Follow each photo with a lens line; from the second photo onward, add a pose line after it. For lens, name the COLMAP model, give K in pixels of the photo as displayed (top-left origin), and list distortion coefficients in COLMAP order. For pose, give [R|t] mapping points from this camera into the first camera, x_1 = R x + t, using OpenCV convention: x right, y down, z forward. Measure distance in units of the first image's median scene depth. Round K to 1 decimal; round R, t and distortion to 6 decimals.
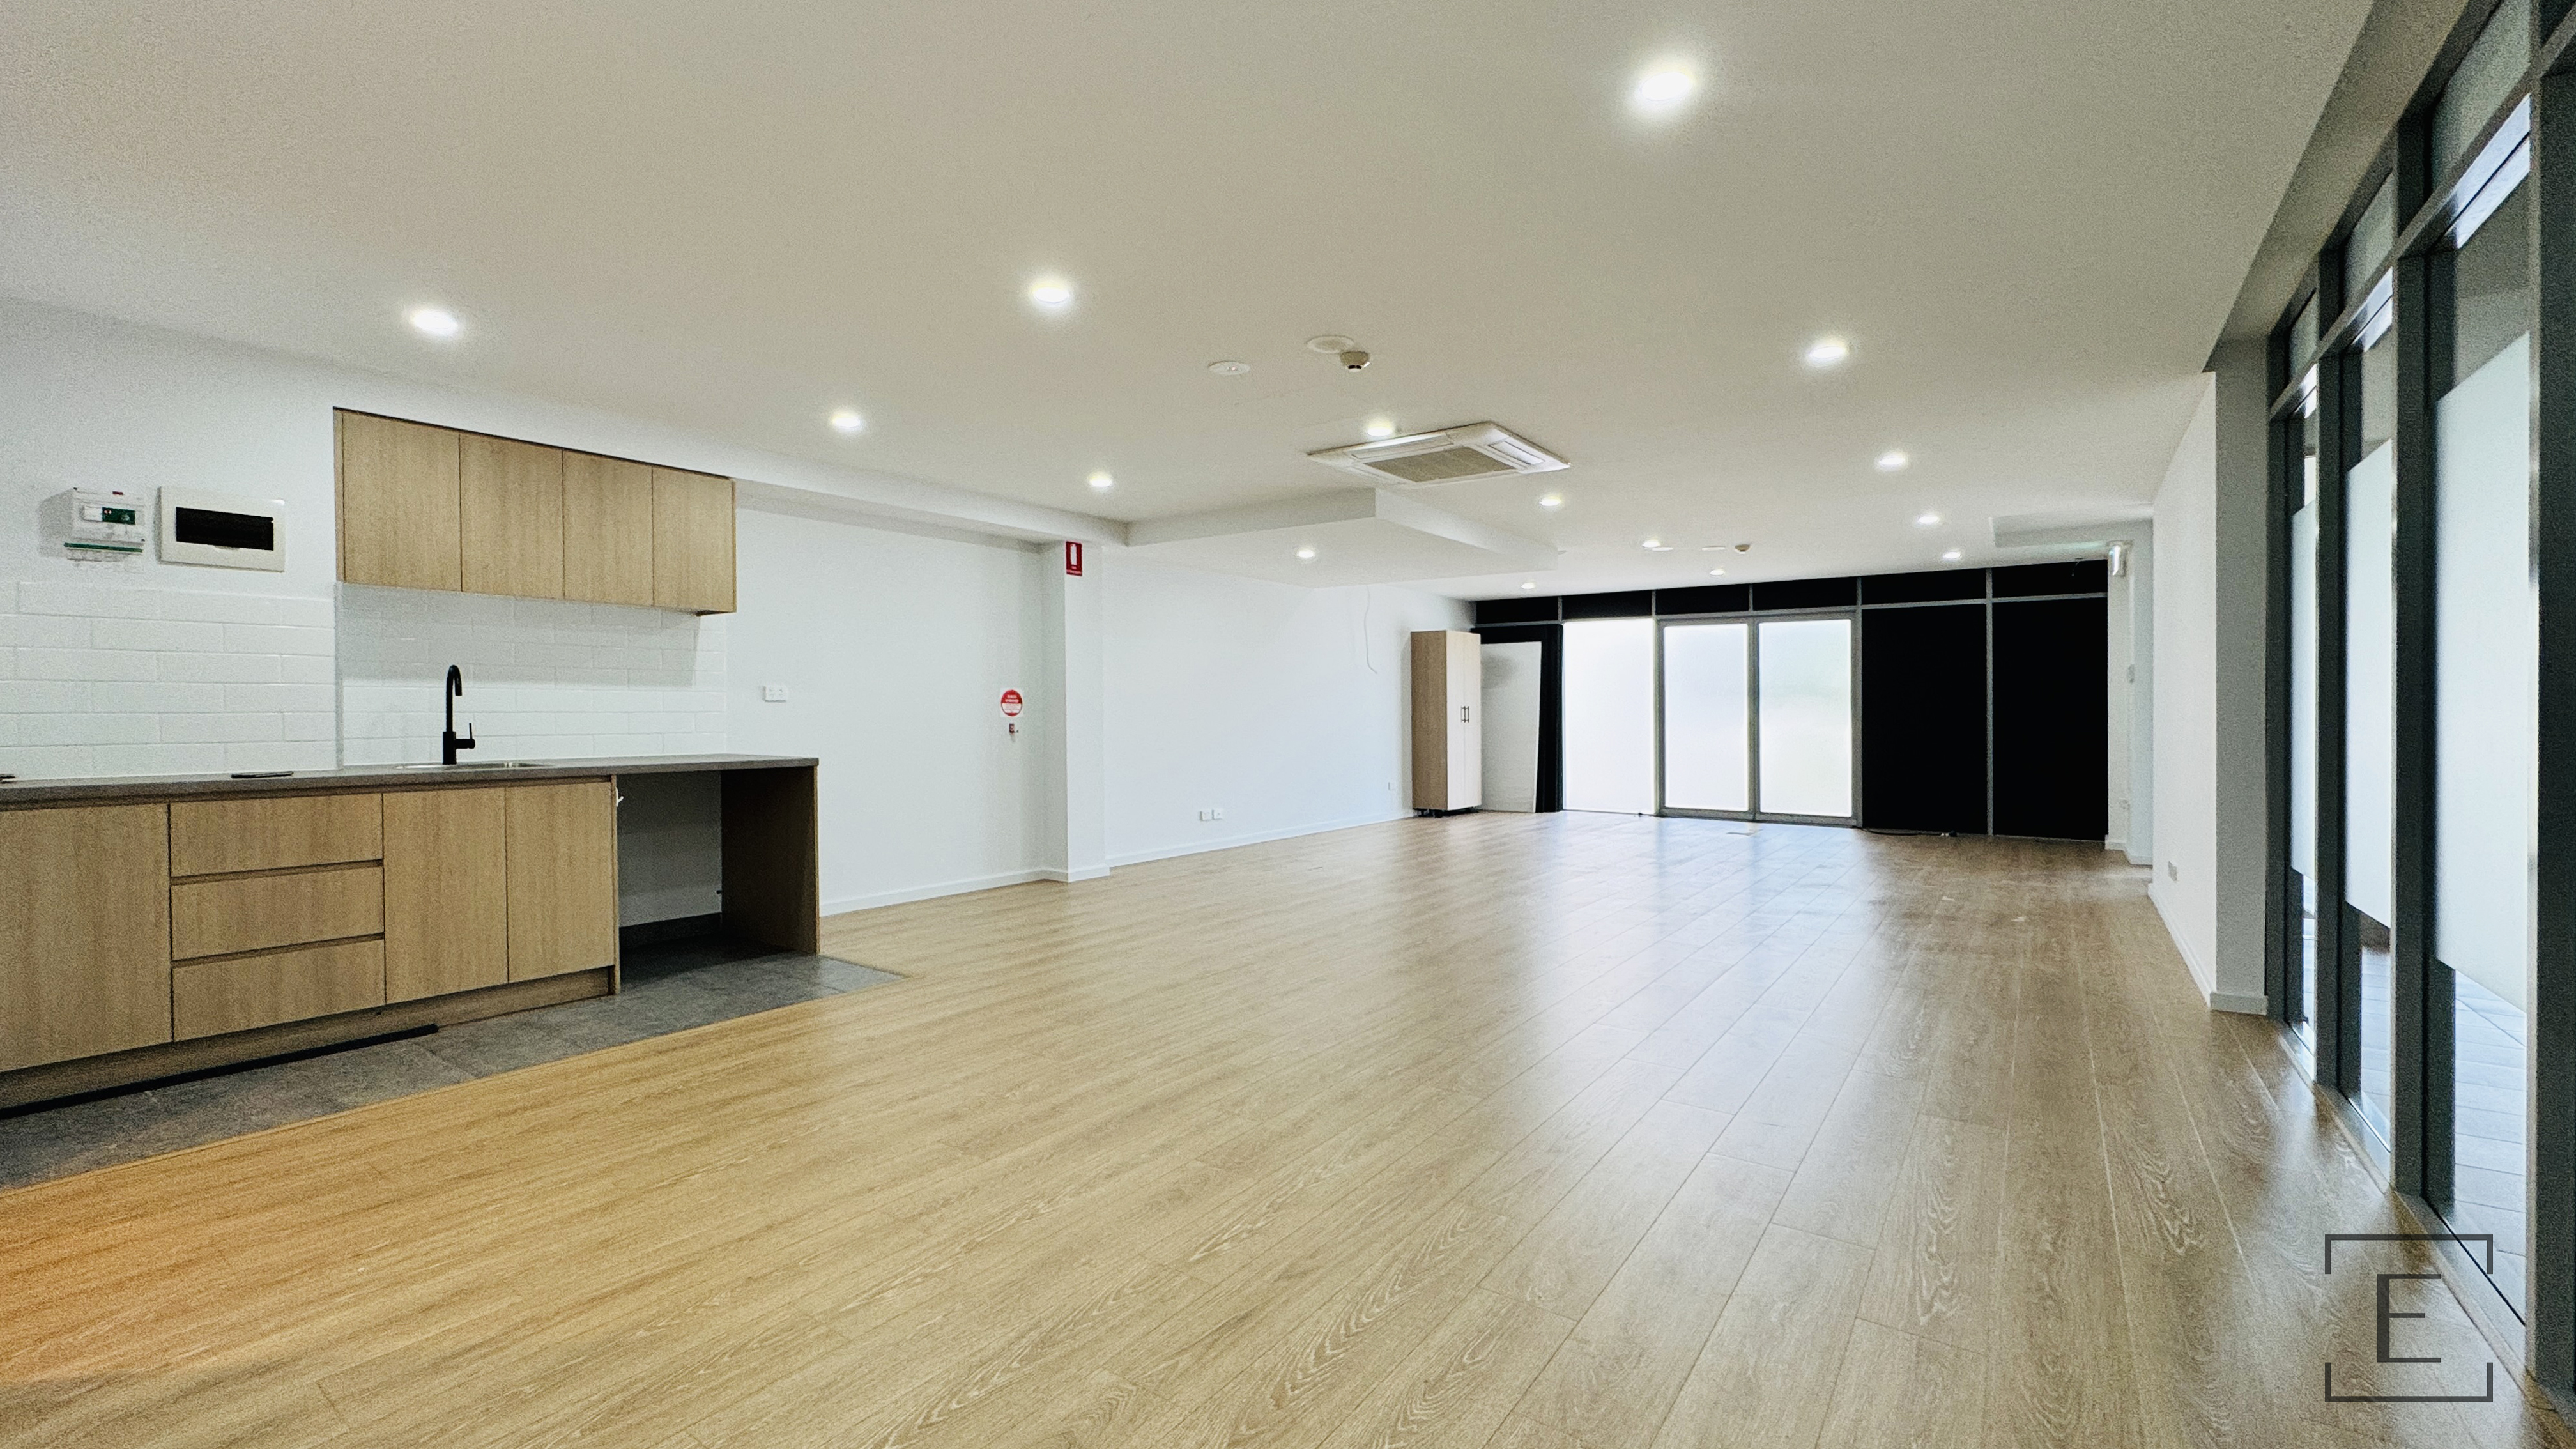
lens RADIAL K [[1075.9, 0, 1336.7], [0, 1075.9, 725.5], [0, 0, 1]] dist [-0.002166, -0.000273]
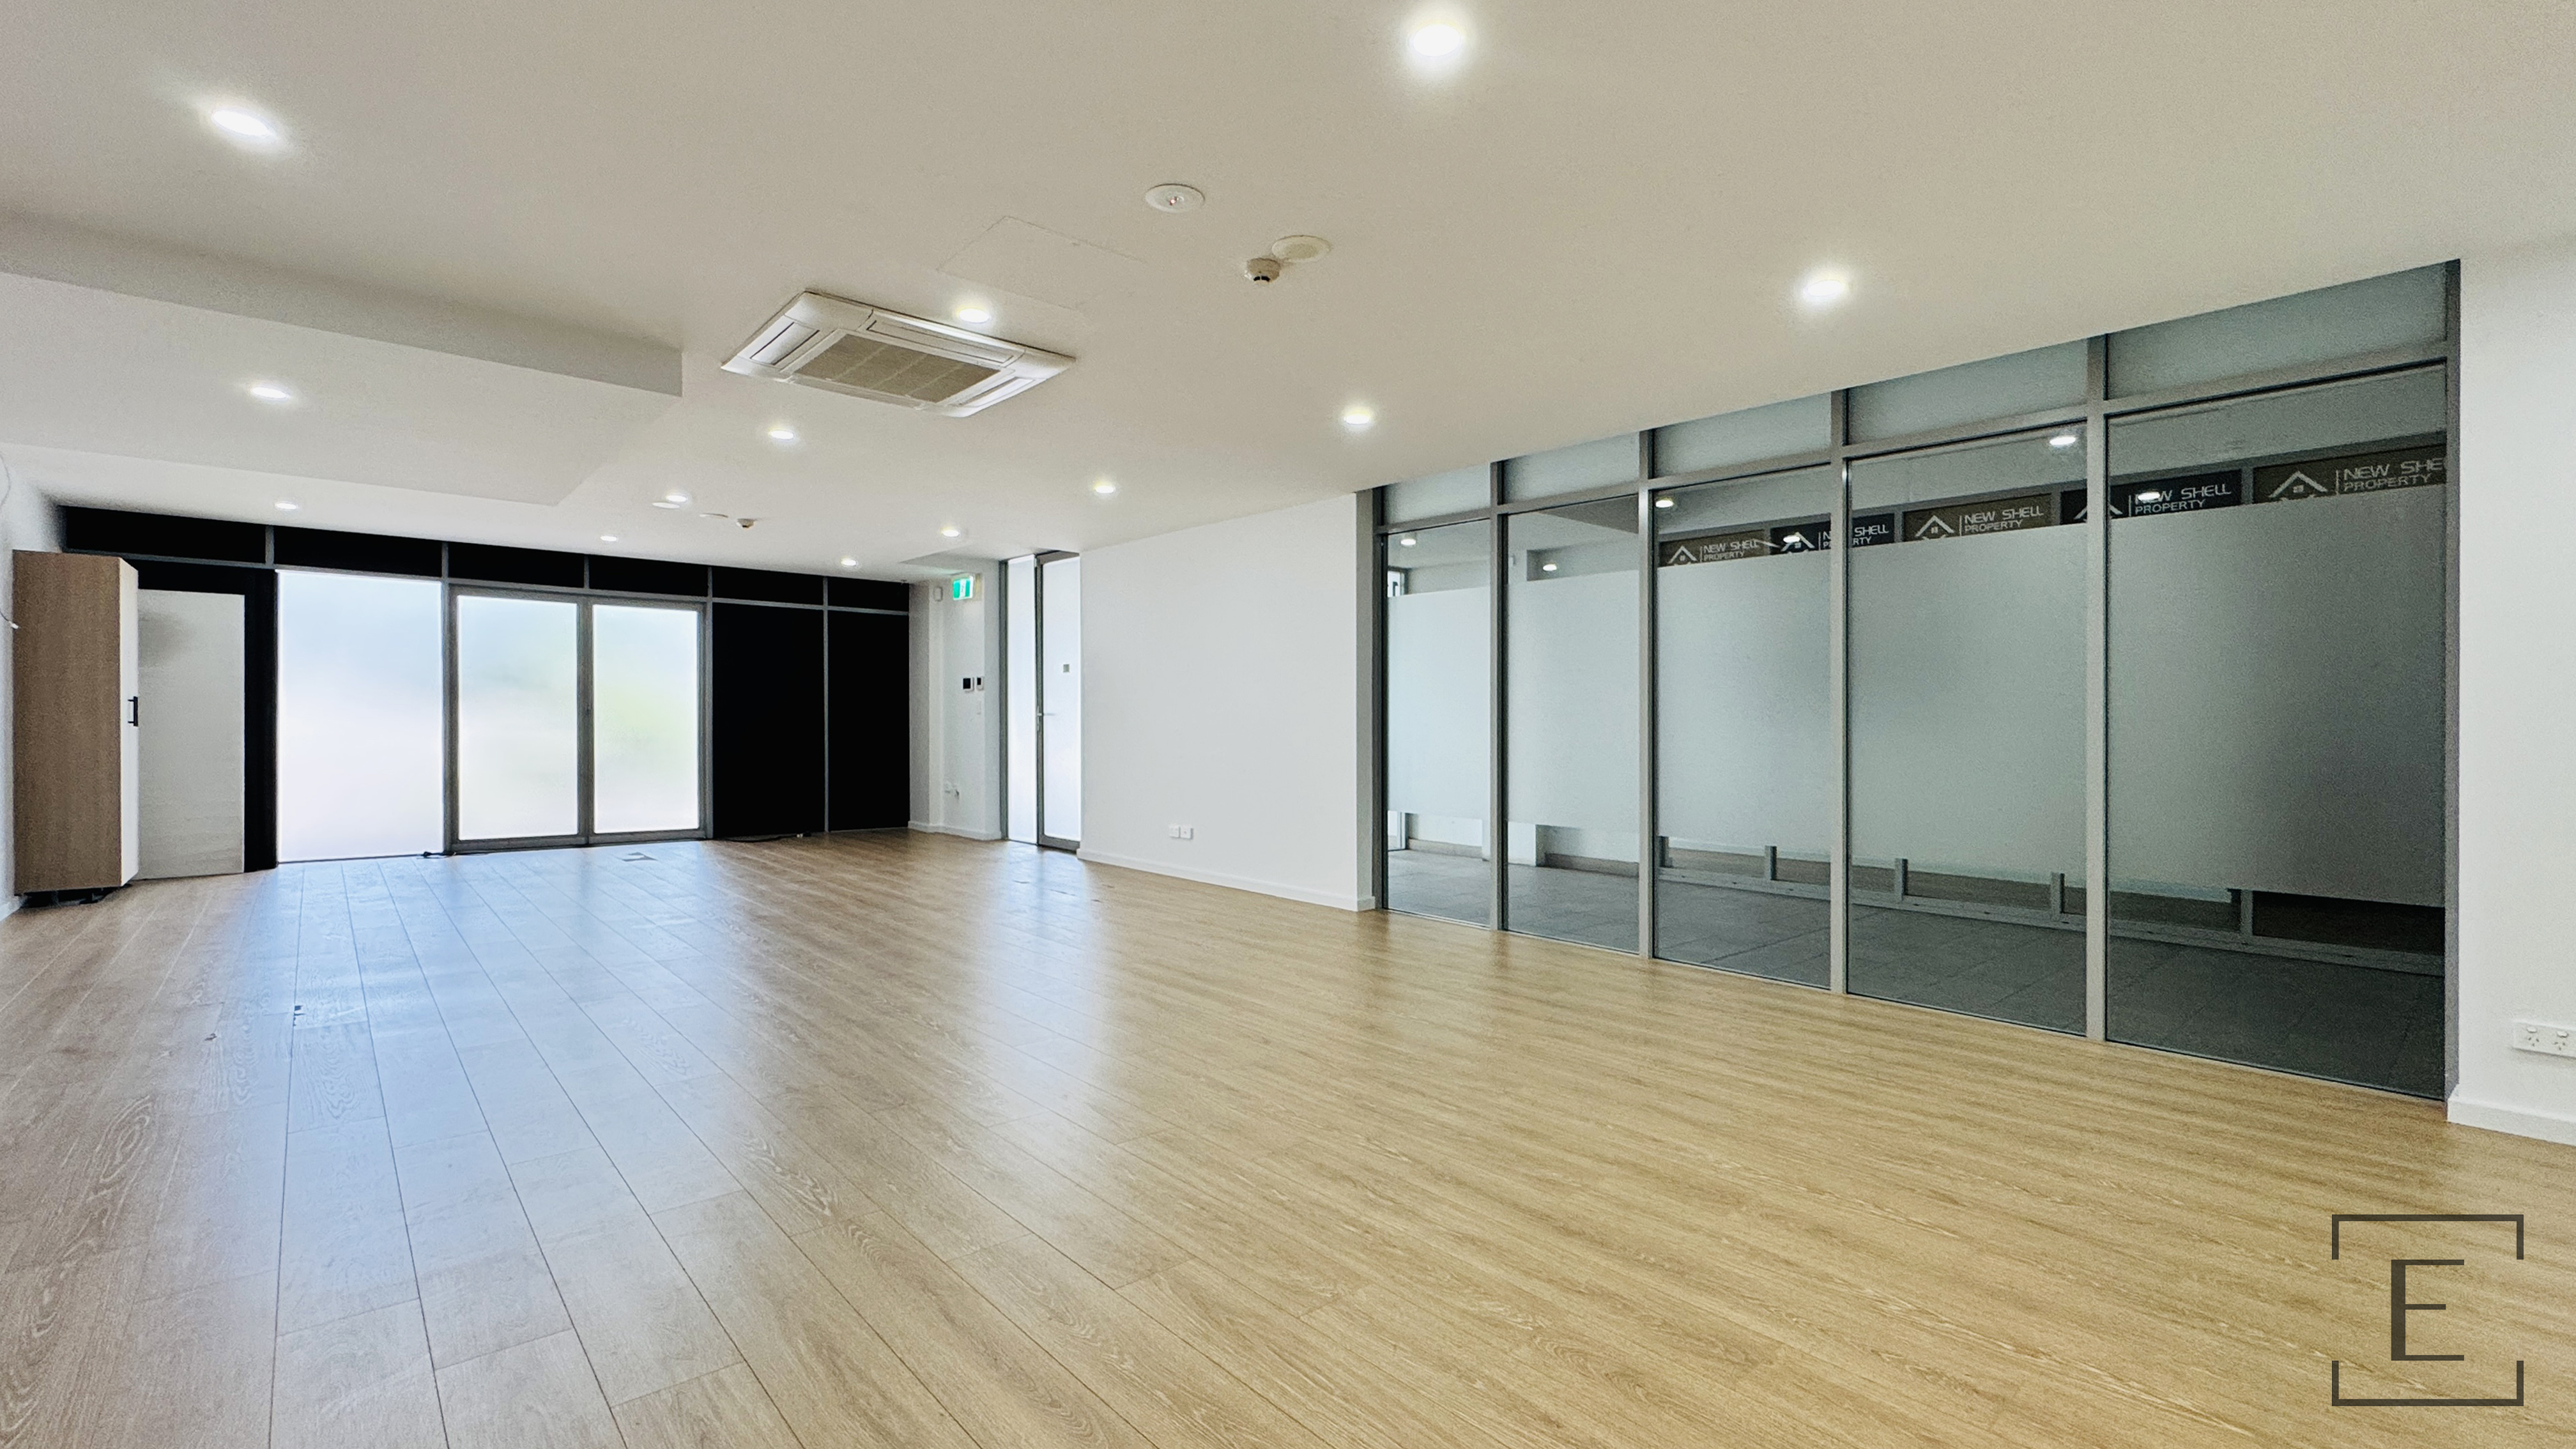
lens RADIAL K [[1075.9, 0, 1283.8], [0, 1075.9, 720.1], [0, 0, 1]] dist [-0.002166, -0.000273]
pose [[0.254284, 0.001071, 0.967129, -0.278870], [0.006045, 0.999978, -0.002697, -0.001189], [-0.967111, 0.006532, 0.254272, 0.289937]]
